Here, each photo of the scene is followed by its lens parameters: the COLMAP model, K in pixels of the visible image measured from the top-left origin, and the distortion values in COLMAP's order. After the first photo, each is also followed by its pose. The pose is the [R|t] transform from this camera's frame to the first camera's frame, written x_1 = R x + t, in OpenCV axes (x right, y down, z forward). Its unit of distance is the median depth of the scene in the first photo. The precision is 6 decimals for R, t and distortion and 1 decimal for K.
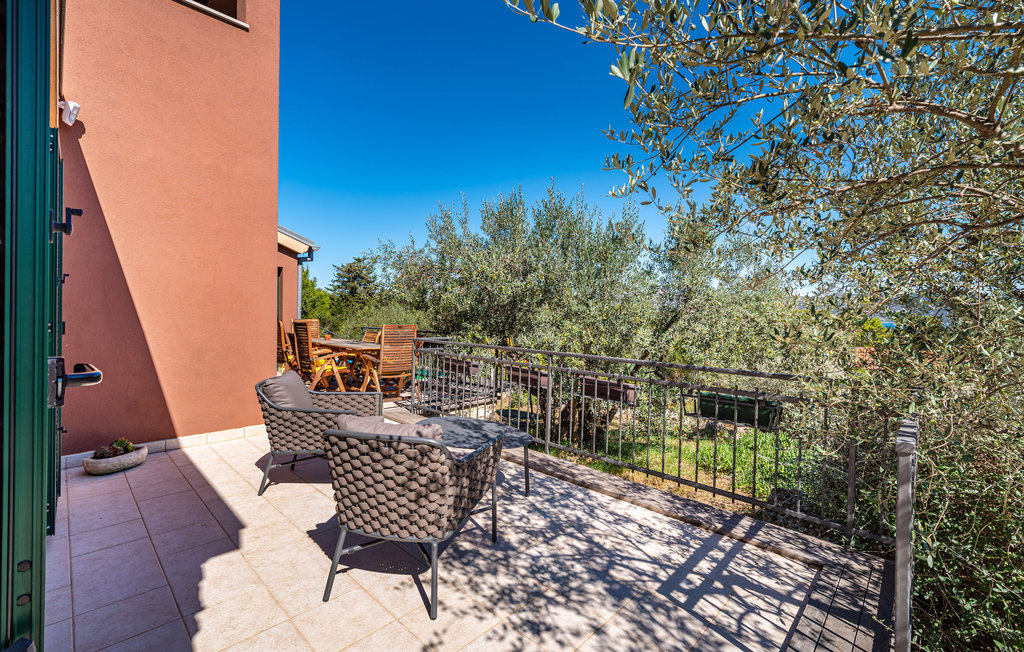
lens RADIAL K [[445.8, 0, 512.0], [0, 445.8, 326.0], [0, 0, 1]] dist [0.000102, 0.000050]
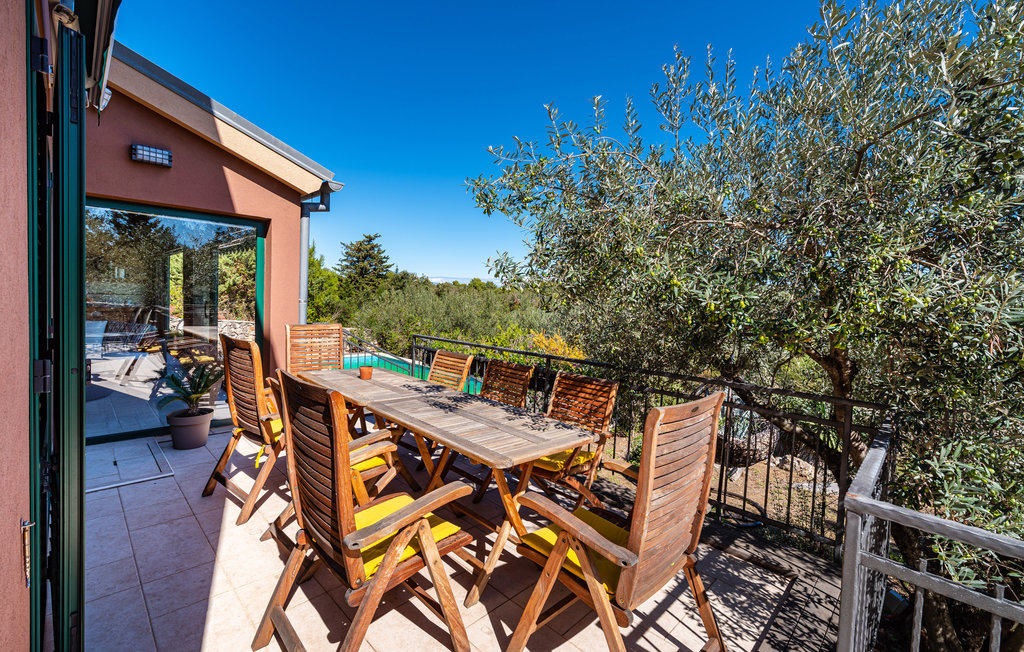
lens RADIAL K [[445.8, 0, 512.0], [0, 445.8, 326.0], [0, 0, 1]] dist [0.000102, 0.000050]
pose [[0.999590, 0.027638, -0.007491, -0.062218], [-0.027385, 0.999111, 0.032051, -0.008427], [0.008370, -0.031832, 0.999458, 0.130735]]
